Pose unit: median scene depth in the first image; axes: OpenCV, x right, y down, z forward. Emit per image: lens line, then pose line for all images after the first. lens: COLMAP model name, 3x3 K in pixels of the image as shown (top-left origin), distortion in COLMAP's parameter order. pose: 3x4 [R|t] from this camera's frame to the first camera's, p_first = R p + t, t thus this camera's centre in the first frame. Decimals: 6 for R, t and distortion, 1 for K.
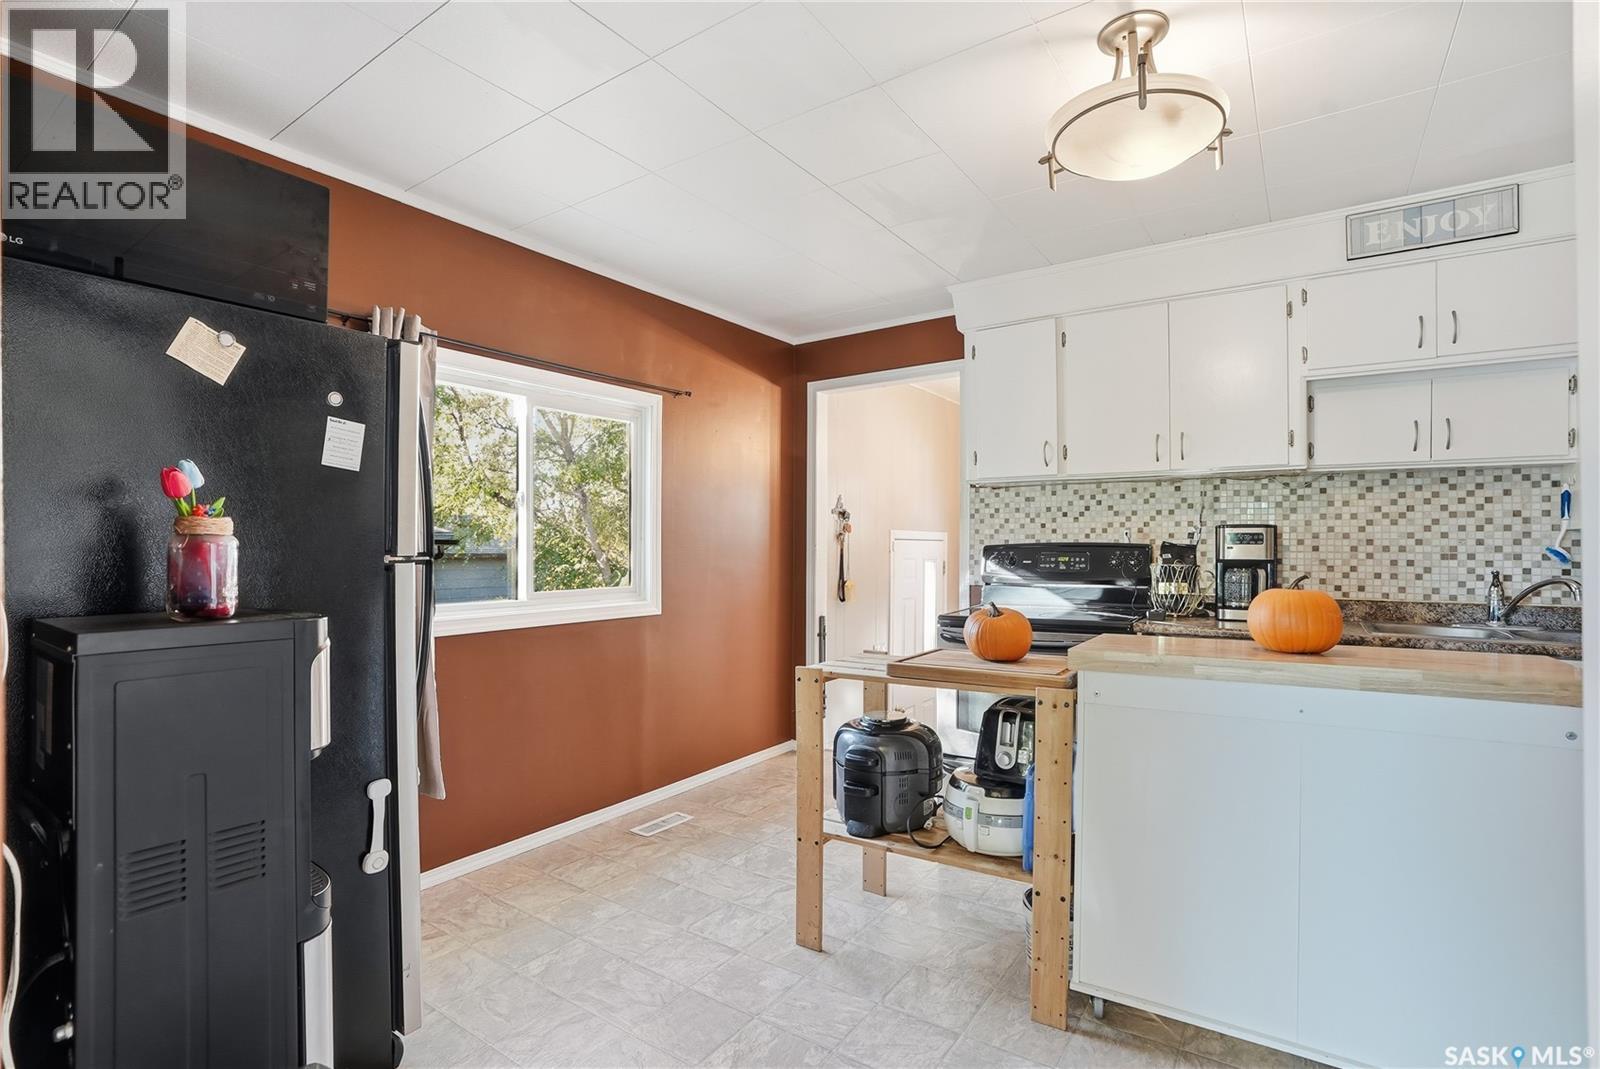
lens RADIAL K [[764.5, 0, 800.8], [0, 764.5, 544.9], [0, 0, 1]] dist [-0.063284, 0.024388]
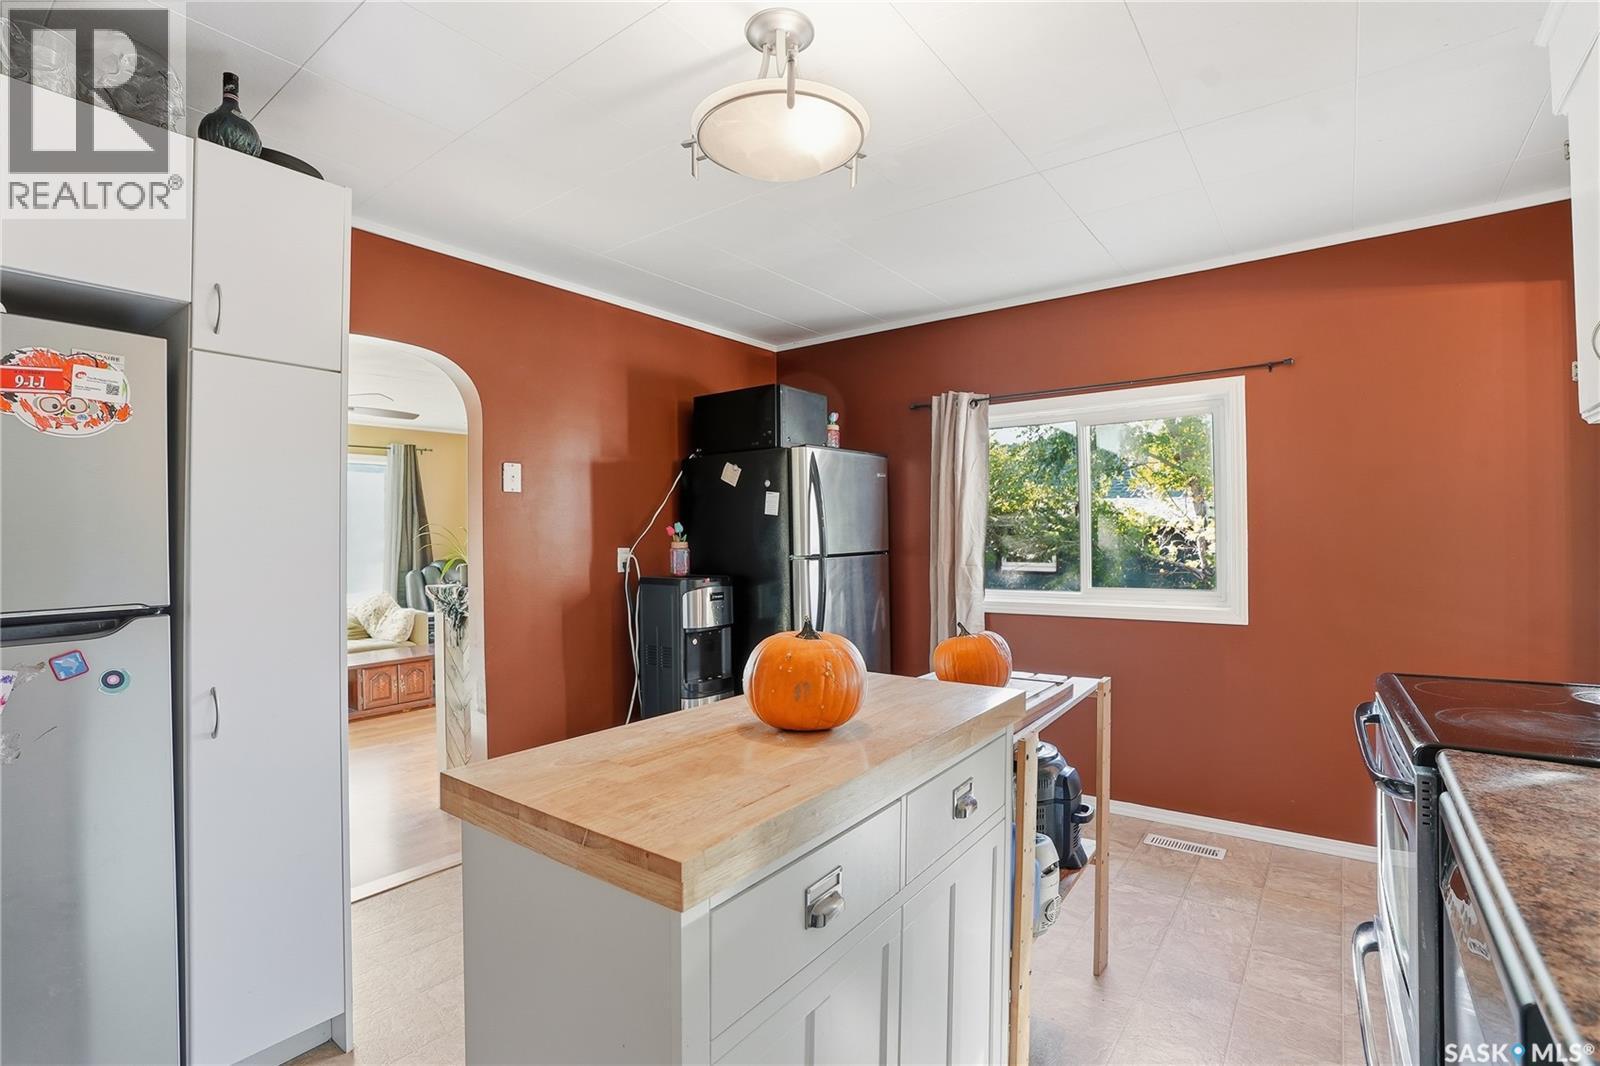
lens RADIAL K [[764.5, 0, 793.9], [0, 764.5, 521.4], [0, 0, 1]] dist [-0.063284, 0.024388]
pose [[-0.048219, -0.020604, -0.998624, 0.816594], [0.011951, 0.999704, -0.021203, -0.018897], [0.998765, -0.012957, -0.047959, 0.606864]]
